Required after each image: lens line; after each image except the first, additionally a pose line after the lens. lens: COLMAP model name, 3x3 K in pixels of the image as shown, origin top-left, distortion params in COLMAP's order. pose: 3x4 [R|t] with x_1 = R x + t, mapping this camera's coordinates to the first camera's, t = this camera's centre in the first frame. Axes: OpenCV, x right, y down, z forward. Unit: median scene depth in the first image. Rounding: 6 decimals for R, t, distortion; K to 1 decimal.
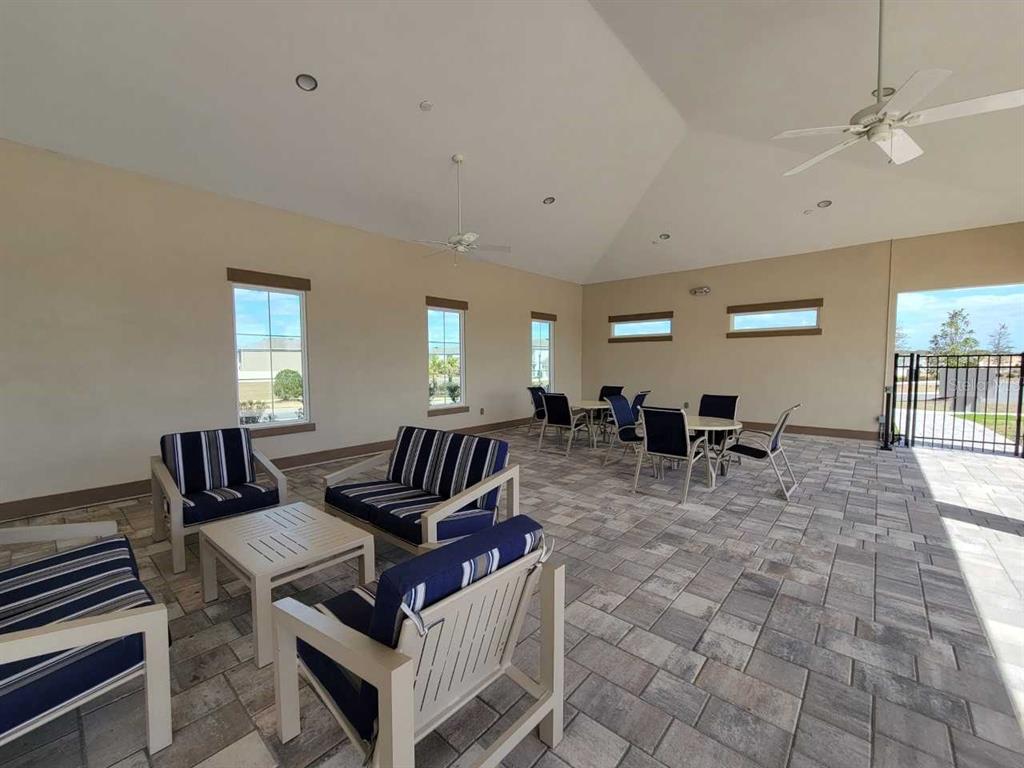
lens RADIAL K [[419.0, 0, 509.9], [0, 419.0, 386.0], [0, 0, 1]] dist [0.001262, 0.000062]
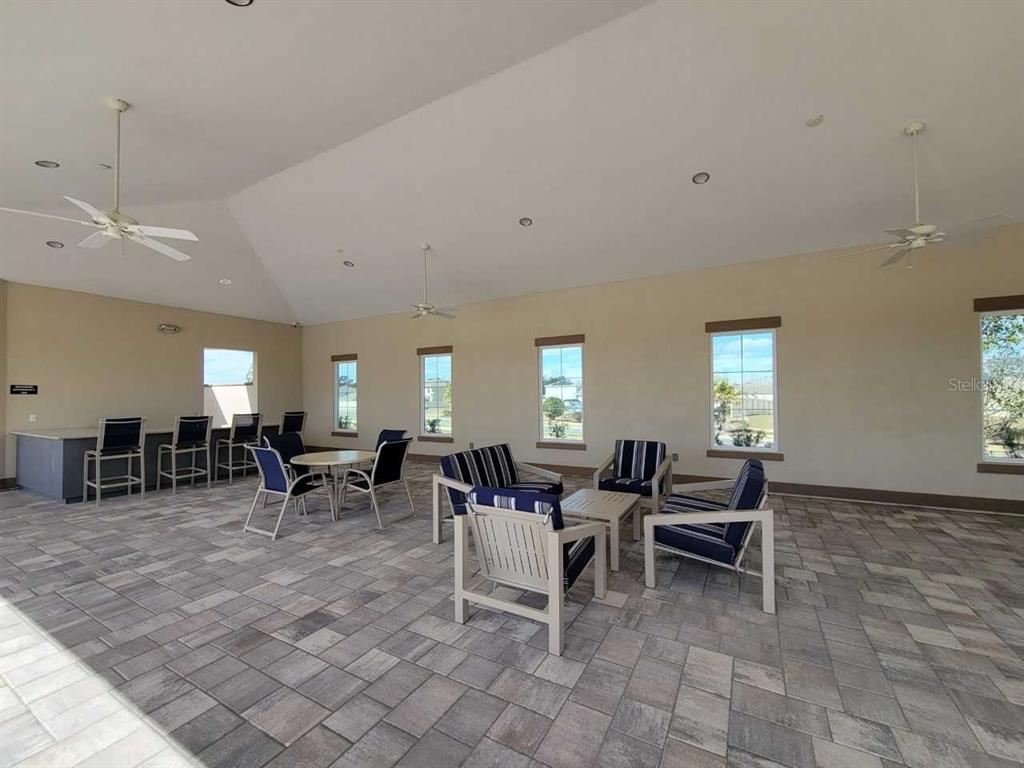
lens RADIAL K [[419.0, 0, 508.8], [0, 419.0, 388.0], [0, 0, 1]] dist [0.001262, 0.000062]
pose [[0.198044, -0.019740, -0.979994, 0.782332], [-0.046045, 0.998506, -0.029418, -0.021669], [0.979111, 0.050950, 0.196839, 0.248272]]
